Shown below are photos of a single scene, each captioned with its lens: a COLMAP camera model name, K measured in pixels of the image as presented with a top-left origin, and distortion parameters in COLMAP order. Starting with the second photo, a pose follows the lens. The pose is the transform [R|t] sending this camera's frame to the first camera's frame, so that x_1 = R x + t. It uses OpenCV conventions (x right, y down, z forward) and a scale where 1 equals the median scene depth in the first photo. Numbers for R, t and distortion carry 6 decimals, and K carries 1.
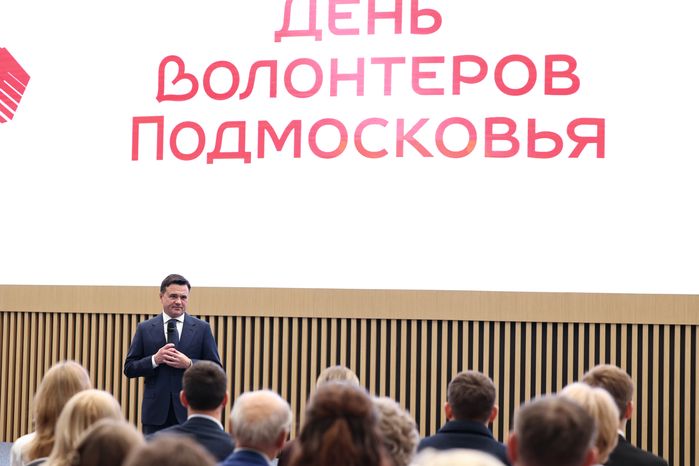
lens RADIAL K [[1703.8, 0, 346.8], [0, 1703.8, 234.0], [0, 0, 1]] dist [0.087962, 0.436476]
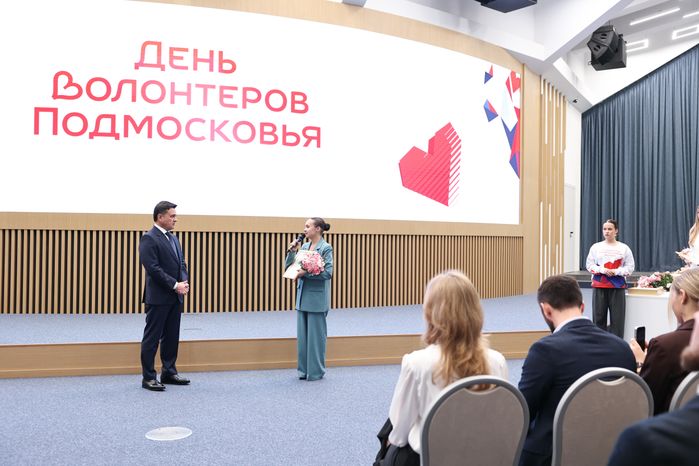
lens RADIAL K [[654.6, 0, 350.5], [0, 654.6, 232.8], [0, 0, 1]] dist [-0.044760, 0.100578]
pose [[0.863399, -0.005957, 0.504486, -0.188734], [-0.019415, 0.998797, 0.045022, 0.017086], [-0.504148, -0.048667, 0.862245, 0.331888]]
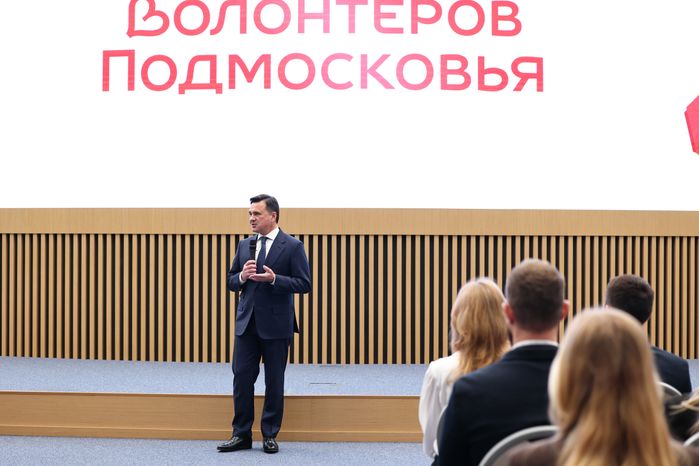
lens RADIAL K [[1435.3, 0, 348.8], [0, 1435.3, 232.1], [0, 0, 1]] dist [-0.208274, 0.063154]
pose [[0.970407, -0.014915, 0.241015, -0.203626], [0.003339, 0.998824, 0.048368, 0.002897], [-0.241453, -0.046132, 0.969315, 0.094635]]
